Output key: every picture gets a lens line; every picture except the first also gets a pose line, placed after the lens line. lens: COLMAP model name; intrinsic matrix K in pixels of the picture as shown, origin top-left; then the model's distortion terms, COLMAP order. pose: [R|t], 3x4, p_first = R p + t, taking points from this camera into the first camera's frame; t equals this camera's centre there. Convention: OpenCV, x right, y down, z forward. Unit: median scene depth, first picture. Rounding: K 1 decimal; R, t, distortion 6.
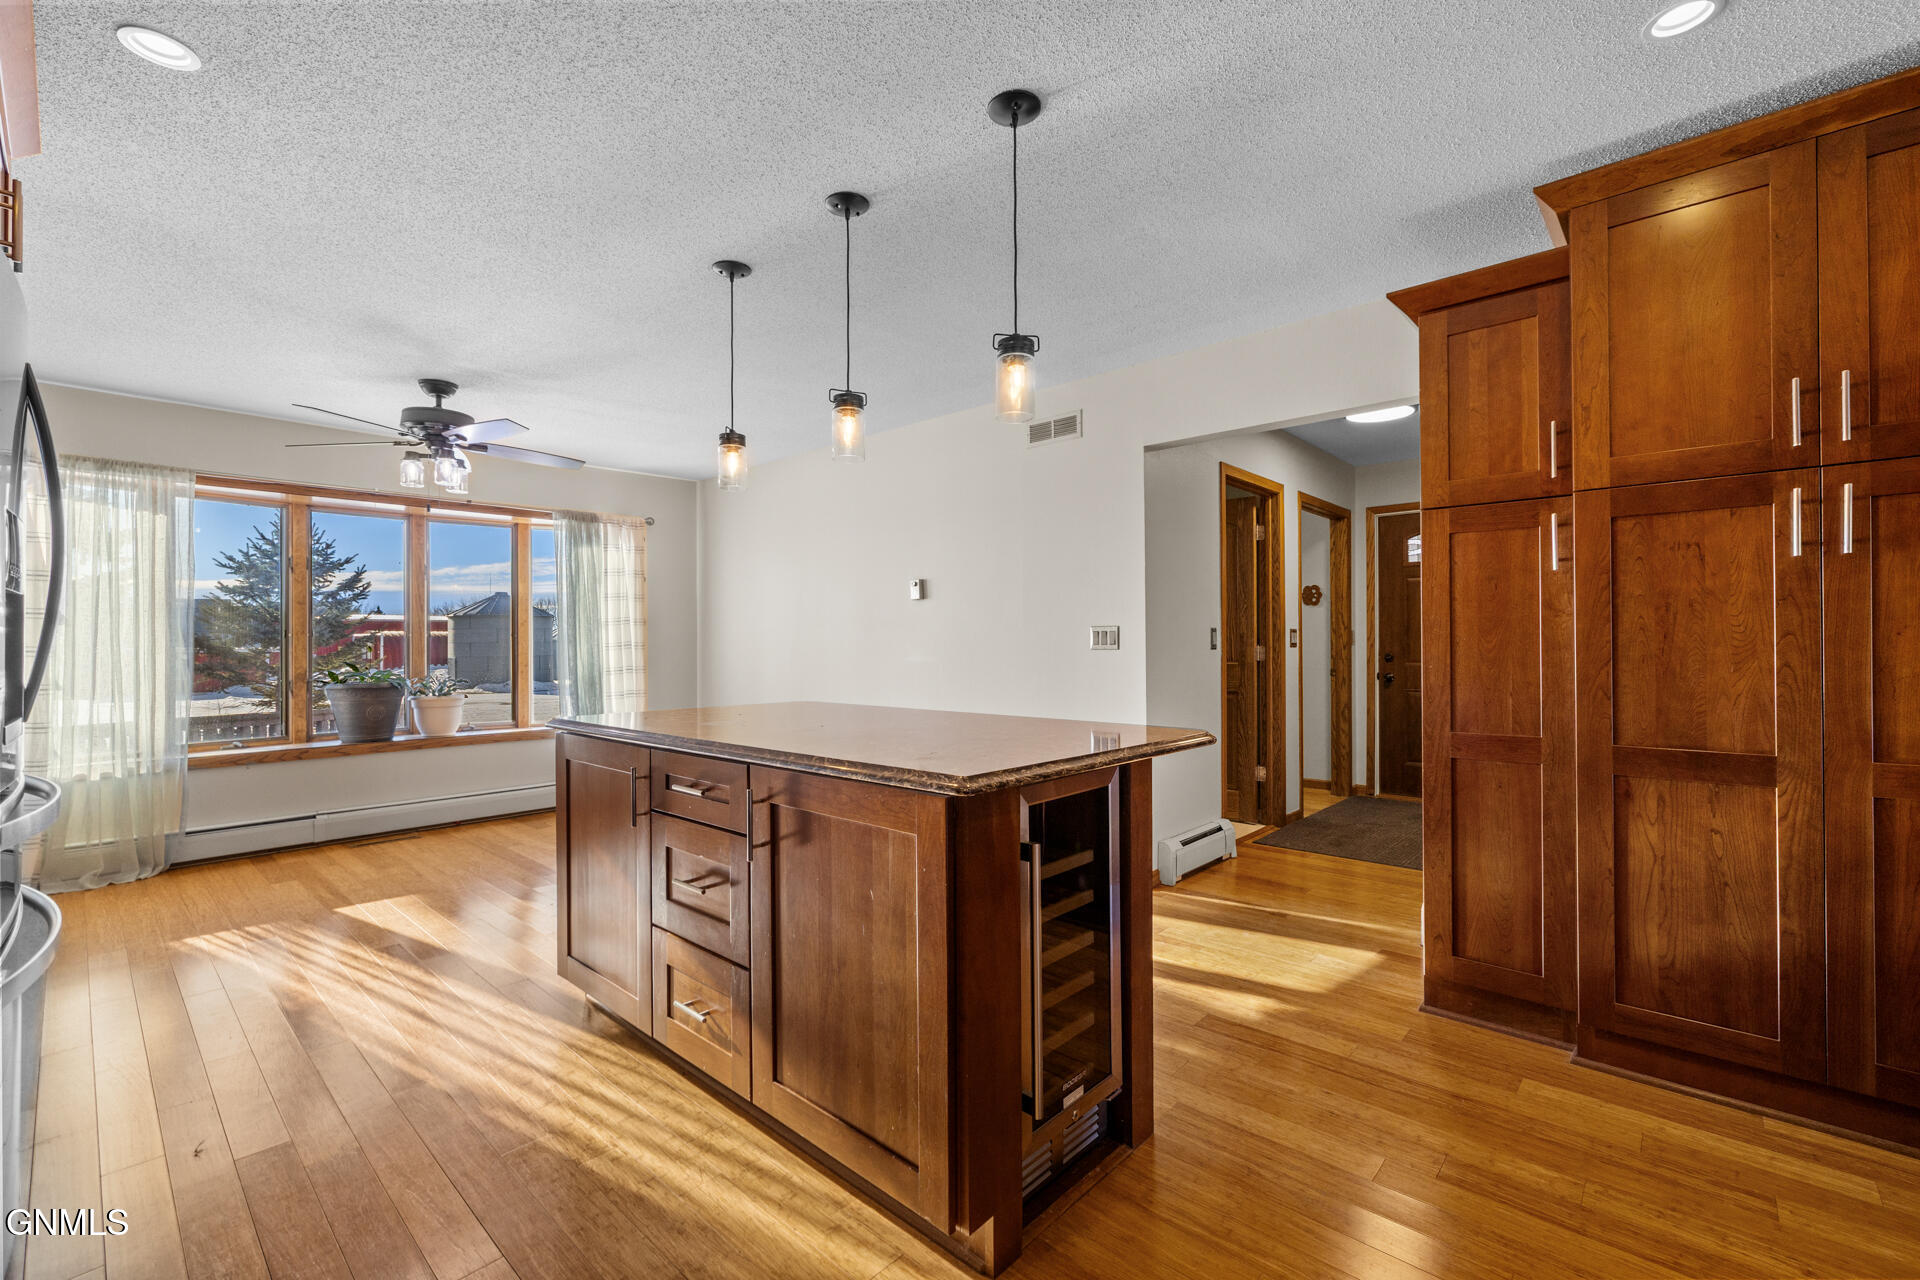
lens RADIAL K [[813.5, 0, 960.0], [0, 813.5, 640.0], [0, 0, 1]] dist [-0.000584, -0.000192]
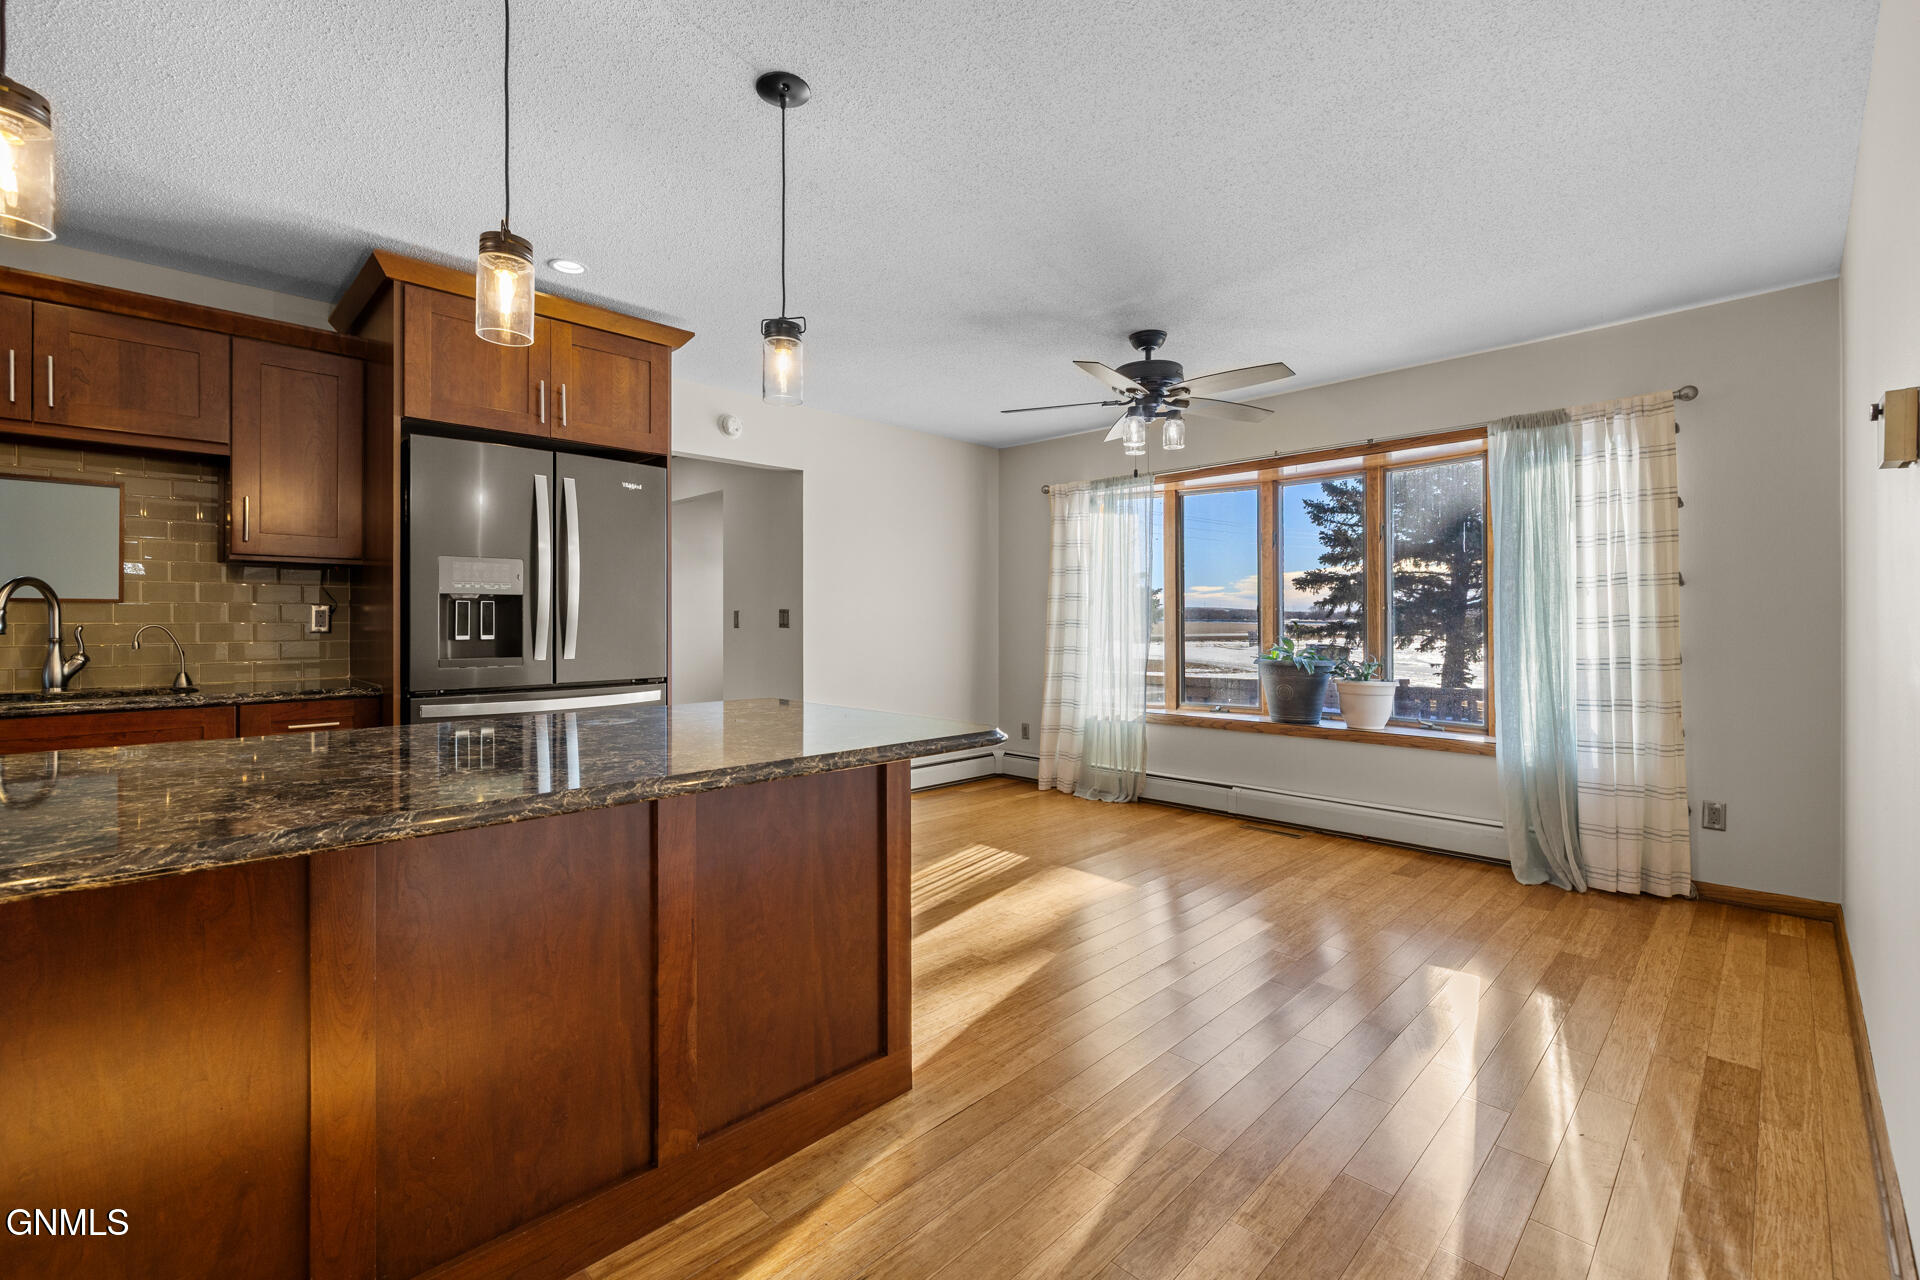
lens RADIAL K [[816.7, 0, 959.2], [0, 816.7, 625.1], [0, 0, 1]] dist [-0.000391, 0.000060]
pose [[-0.047744, 0.009559, -0.998814, 0.276908], [0.007318, 0.999931, 0.009220, 0.001173], [0.998833, -0.006869, -0.047811, 0.783916]]
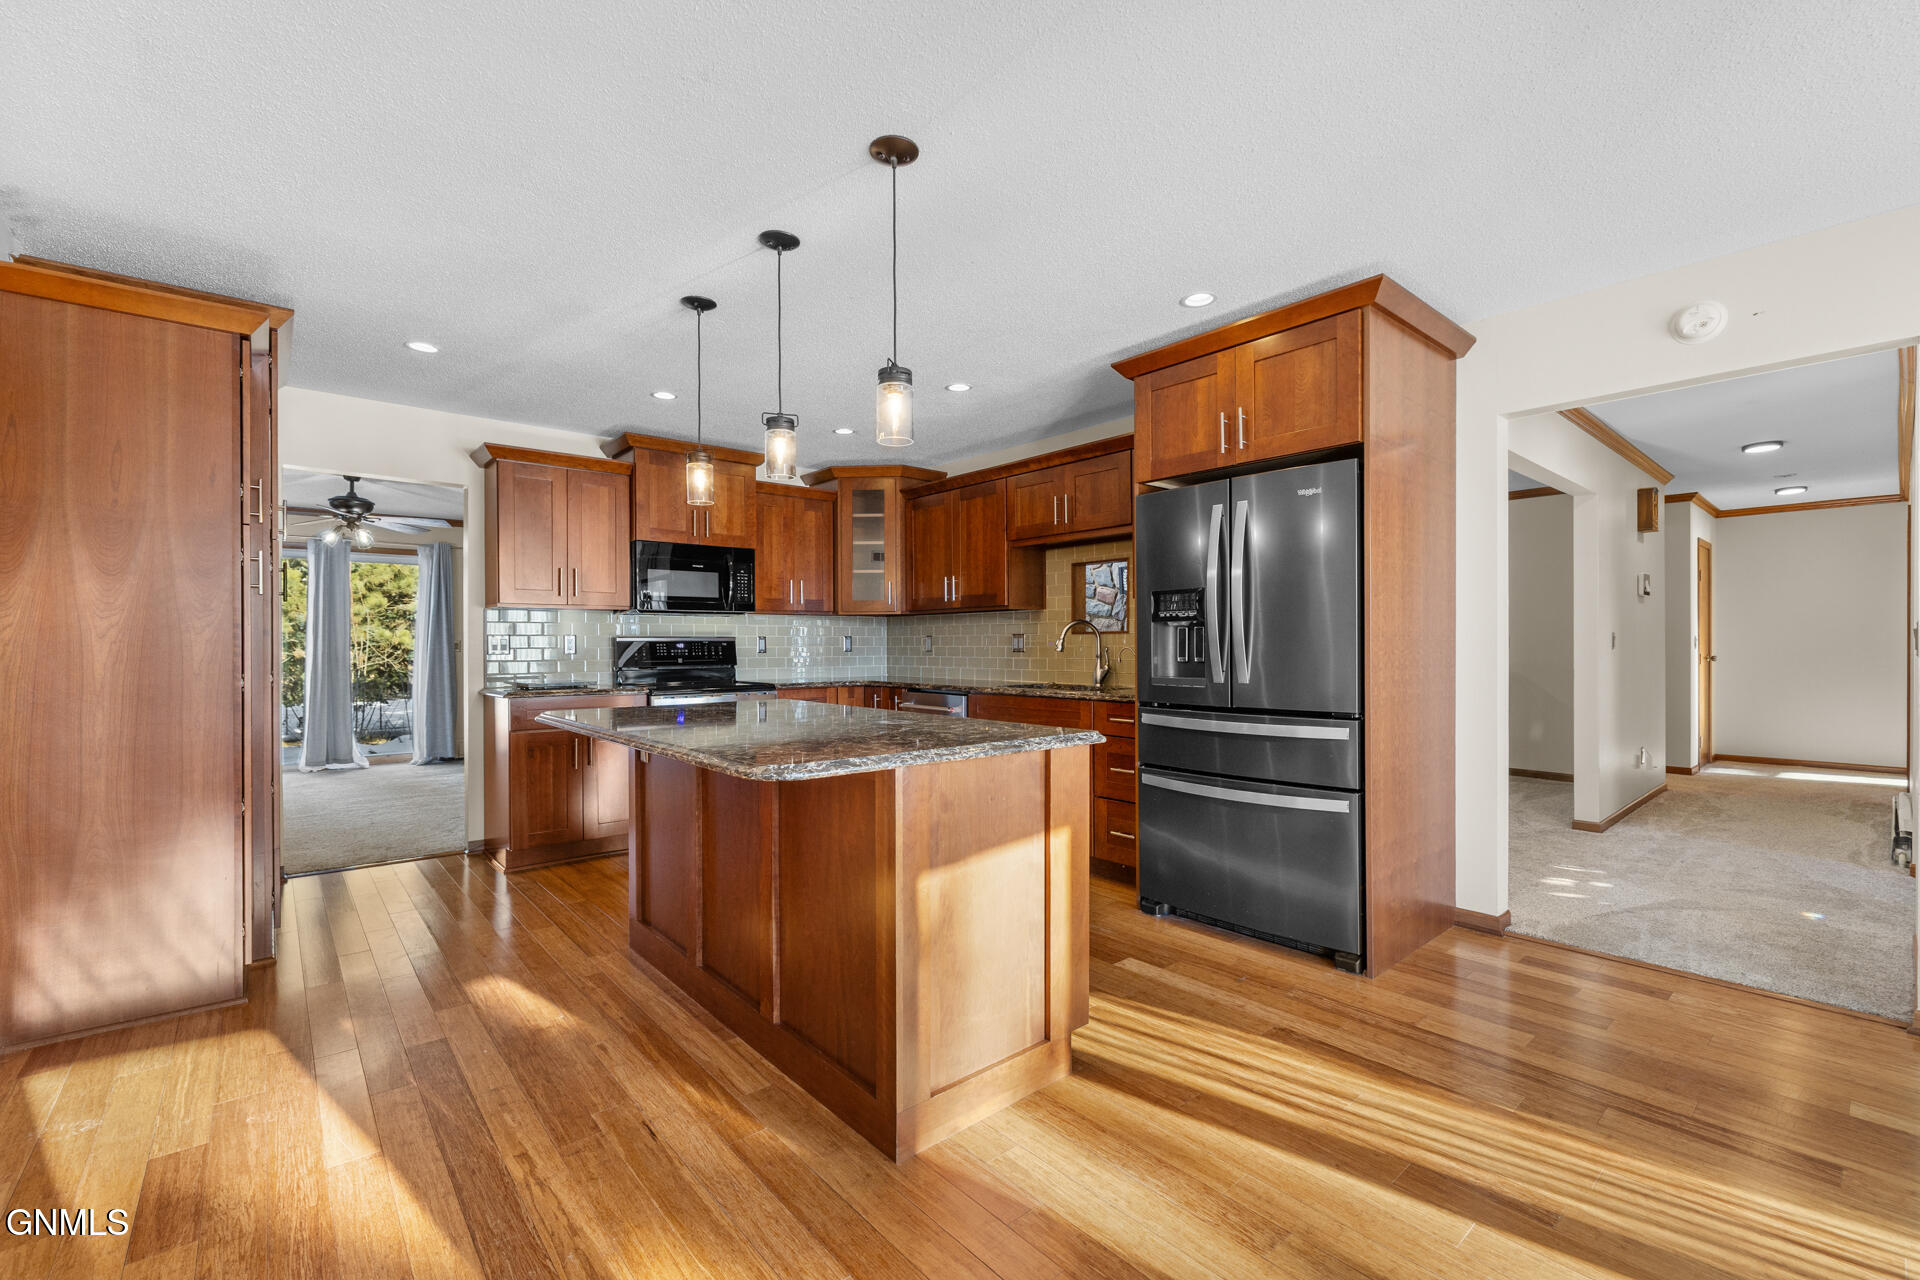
lens RADIAL K [[819.3, 0, 963.4], [0, 819.3, 651.2], [0, 0, 1]] dist [0.000051, -0.000034]
pose [[-0.993040, 0.001630, 0.117767, -0.290382], [0.001657, 0.999999, 0.000130, 0.007341], [-0.117766, 0.000324, -0.993041, 1.160313]]
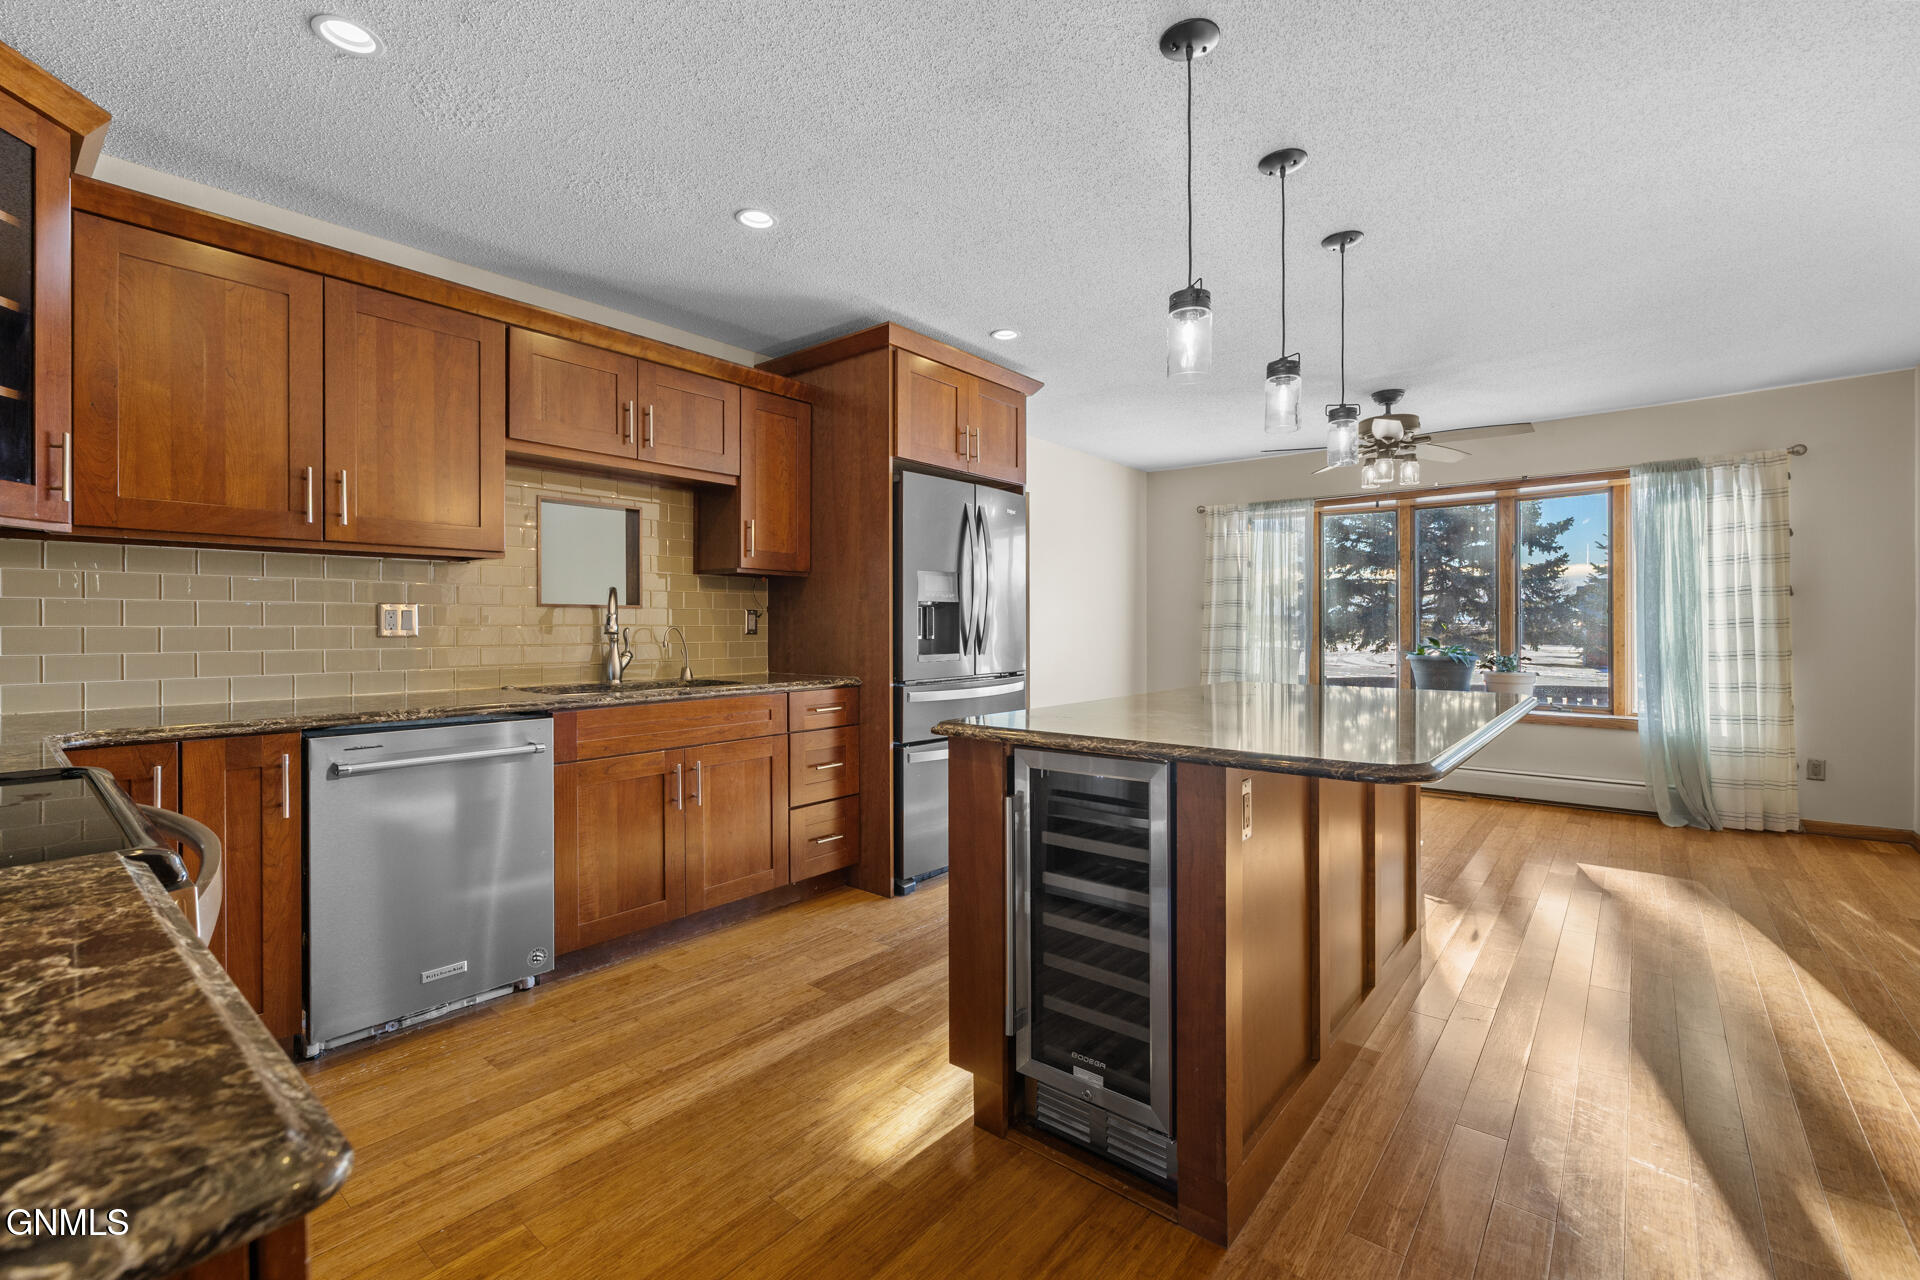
lens RADIAL K [[825.7, 0, 954.7], [0, 825.7, 630.5], [0, 0, 1]] dist [0.000167, 0.000123]
pose [[0.048070, 0.009391, -0.998800, 0.457870], [0.008850, 0.999913, 0.009827, 0.000075], [0.998805, -0.009312, 0.047983, 0.318064]]
